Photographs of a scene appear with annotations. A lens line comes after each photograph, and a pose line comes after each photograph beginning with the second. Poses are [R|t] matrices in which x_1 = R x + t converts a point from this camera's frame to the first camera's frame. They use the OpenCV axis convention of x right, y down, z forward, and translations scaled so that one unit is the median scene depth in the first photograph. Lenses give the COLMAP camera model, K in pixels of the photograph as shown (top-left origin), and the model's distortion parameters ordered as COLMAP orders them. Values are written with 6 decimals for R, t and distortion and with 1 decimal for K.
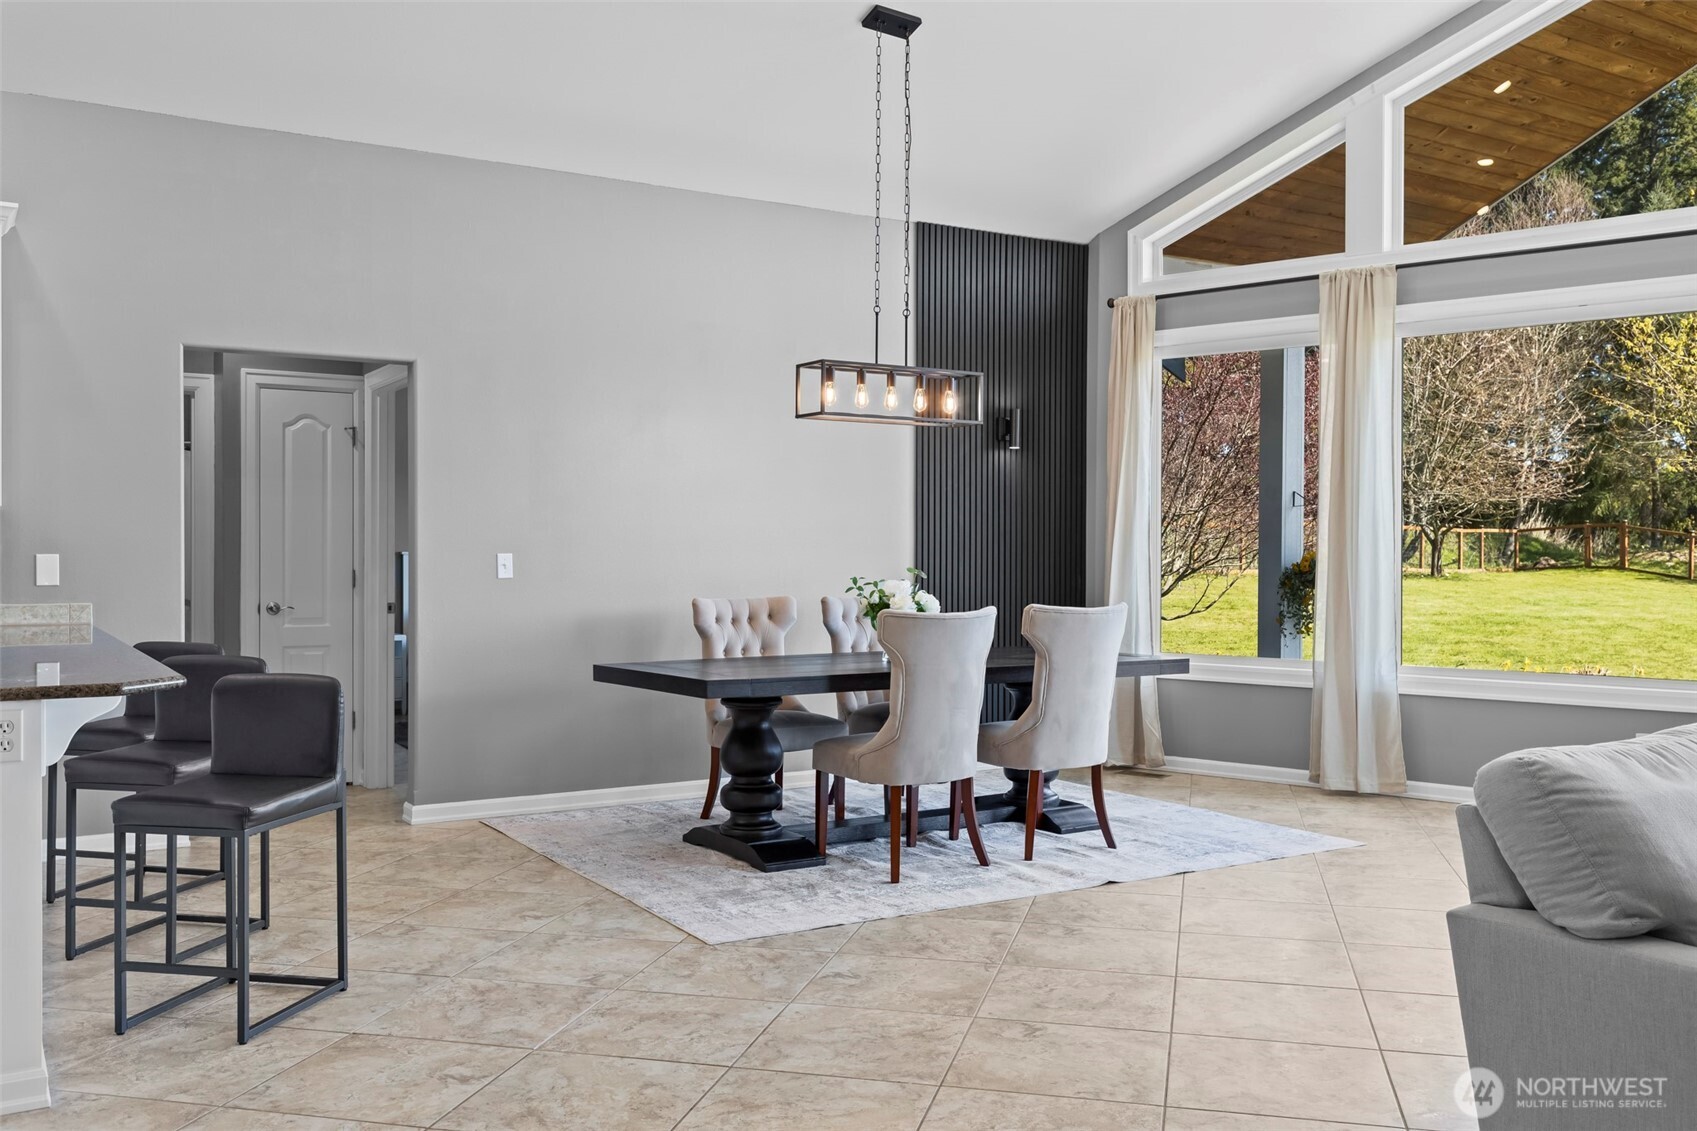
lens RADIAL K [[1457.9, 0, 857.8], [0, 1457.9, 571.4], [0, 0, 1]] dist [0.014459, -0.010559]
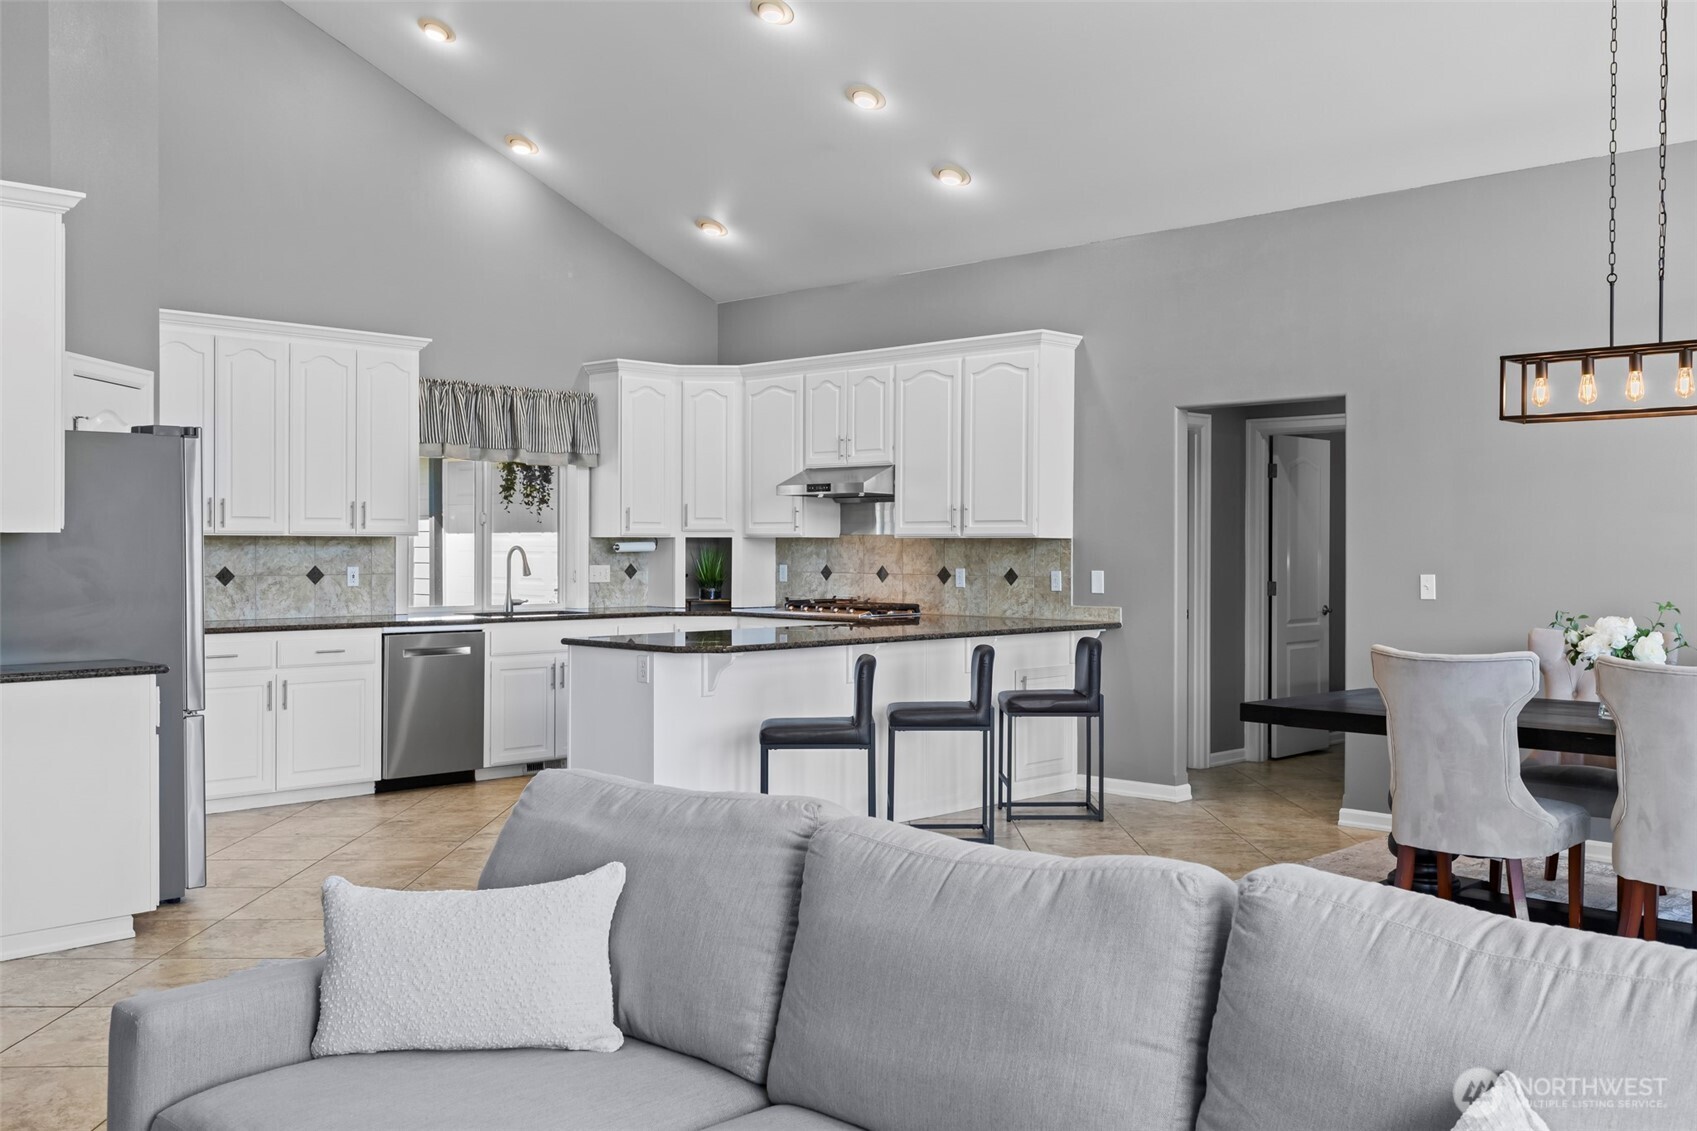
lens RADIAL K [[1536.9, 0, 841.2], [0, 1536.9, 552.4], [0, 0, 1]] dist [0.009447, 0.000890]
pose [[0.230033, 0.000728, -0.973183, 0.675974], [-0.018902, 0.999814, -0.003720, -0.016051], [0.972999, 0.019251, 0.230004, 0.361847]]
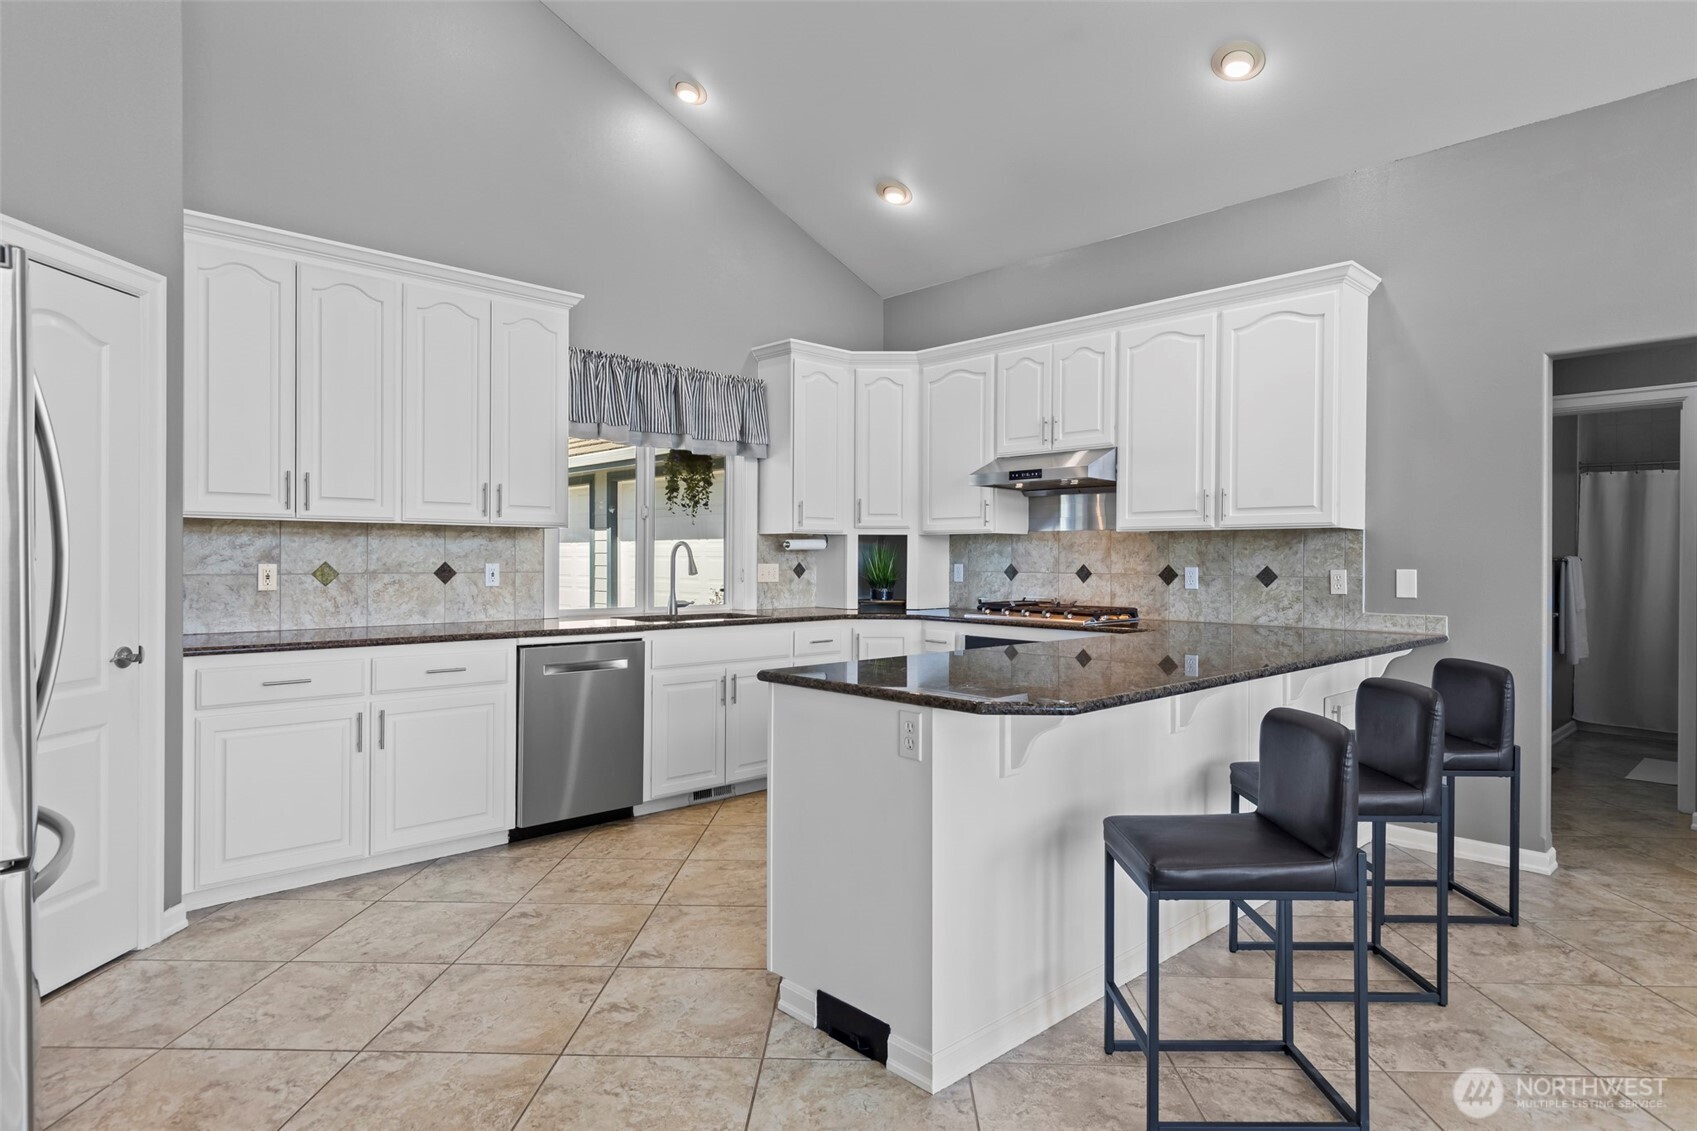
lens RADIAL K [[935.4, 0, 846.9], [0, 935.4, 564.4], [0, 0, 1]] dist [0.004470, 0.000627]
pose [[0.205481, 0.002607, -0.978658, 0.043107], [-0.020908, 0.999780, -0.001726, -0.004633], [0.978438, 0.020816, 0.205490, 0.371263]]
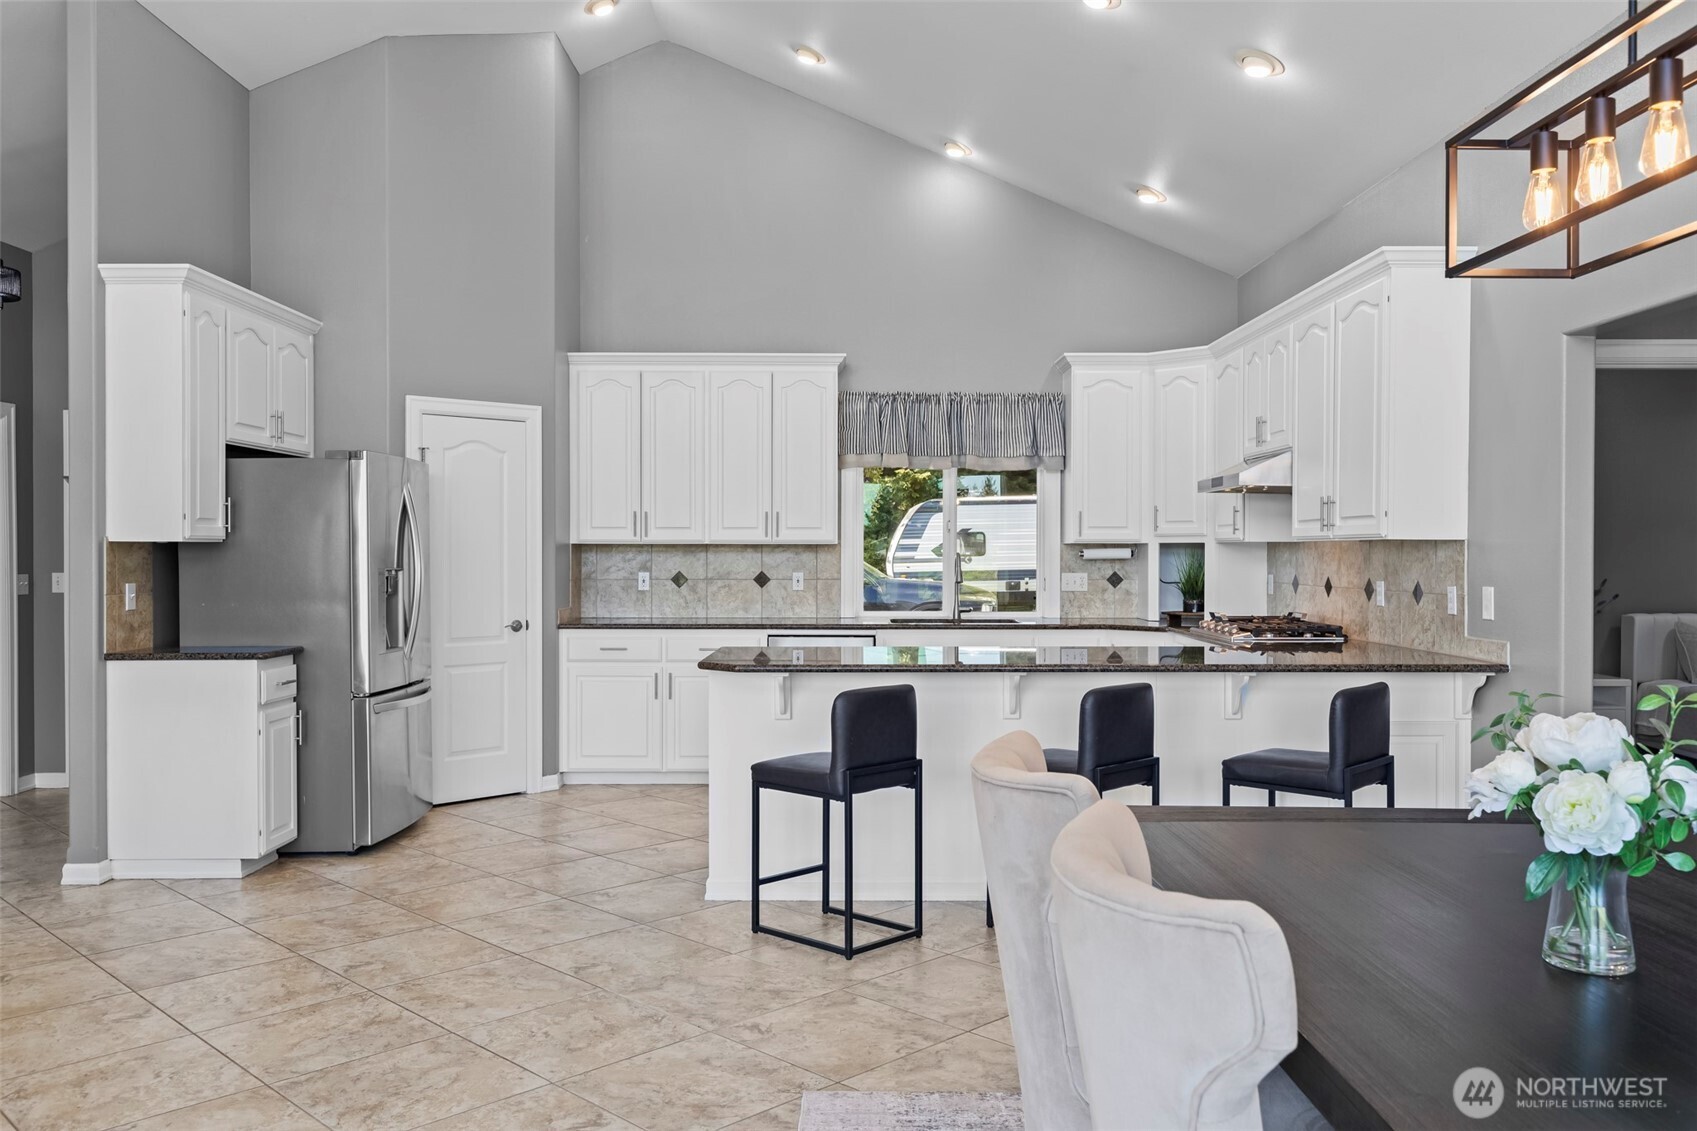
lens RADIAL K [[1326.8, 0, 846.6], [0, 1326.8, 572.5], [0, 0, 1]] dist [0.007586, -0.007651]
pose [[-0.524811, 0.008020, -0.851181, 0.331124], [-0.018179, 0.999622, 0.020627, -0.026279], [0.851025, 0.026299, -0.524466, 0.923160]]
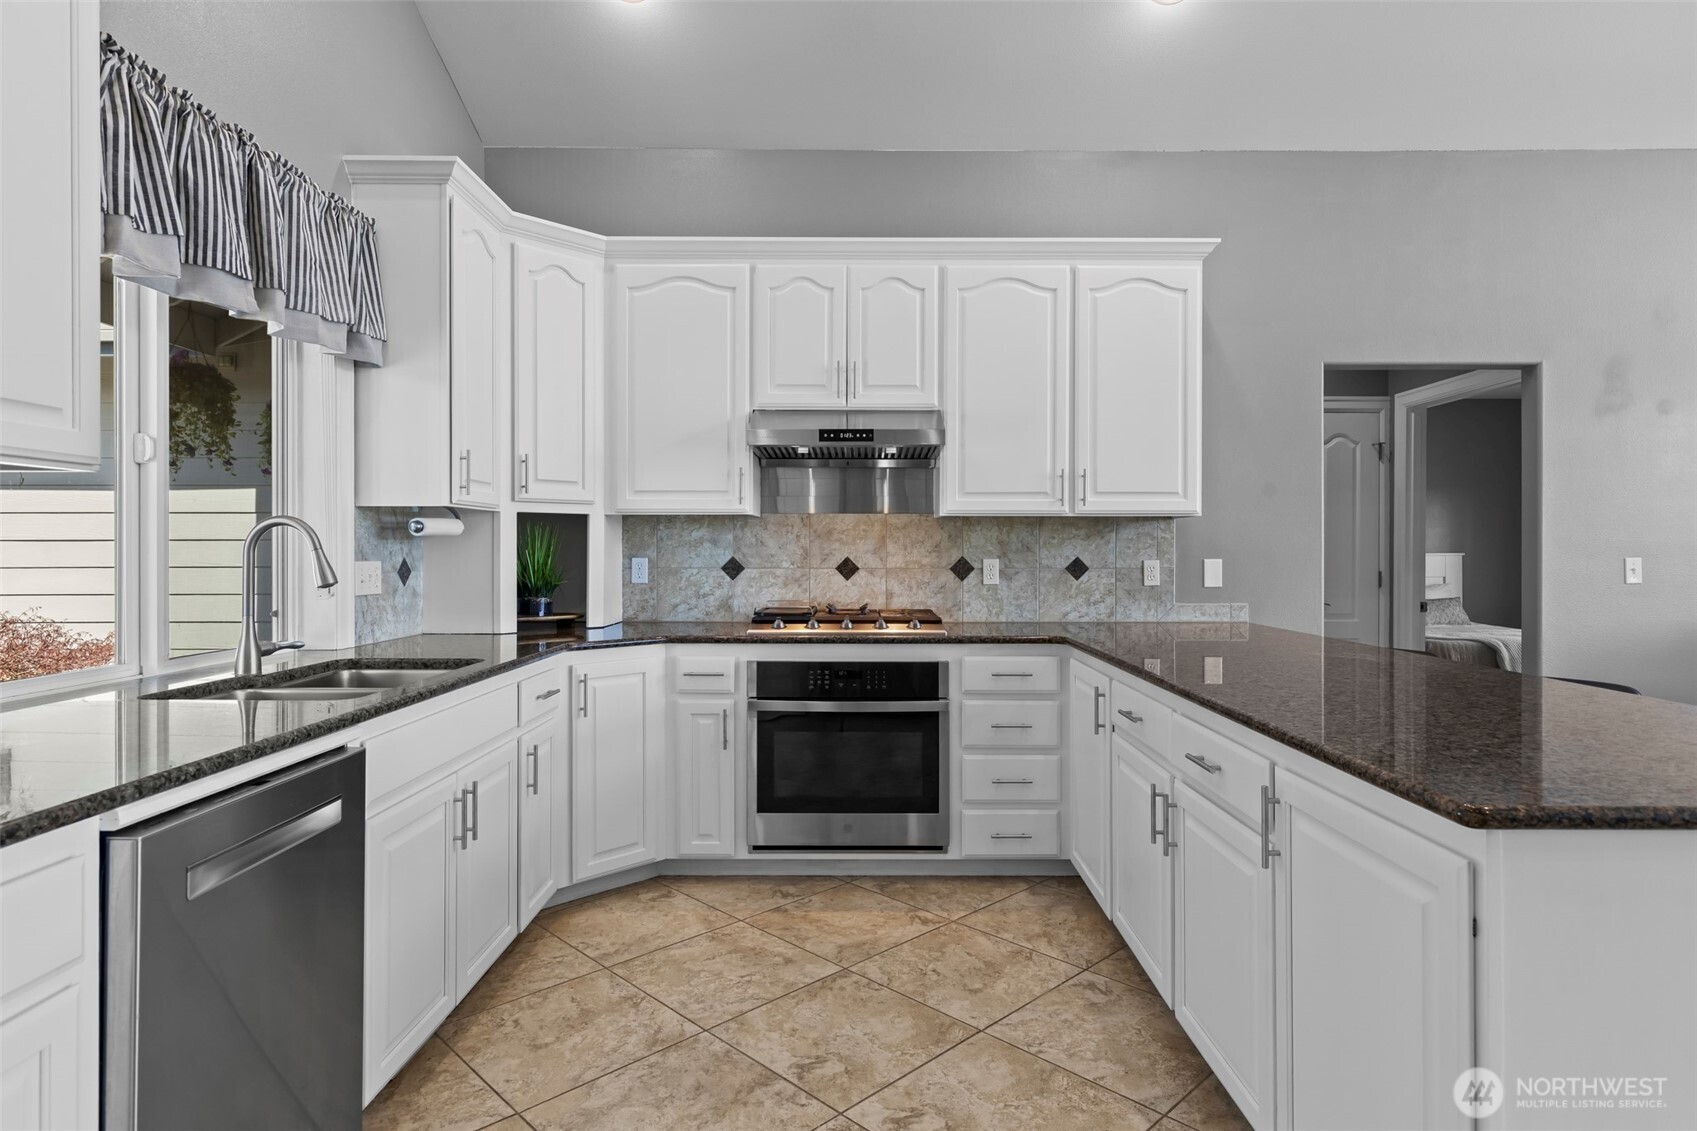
lens RADIAL K [[935.4, 0, 852.7], [0, 935.4, 550.7], [0, 0, 1]] dist [0.004470, 0.000627]
pose [[0.851666, -0.003918, -0.524071, -0.348327], [-0.005382, 0.999854, -0.016223, -0.004239], [0.524058, 0.016637, 0.851520, 0.209964]]
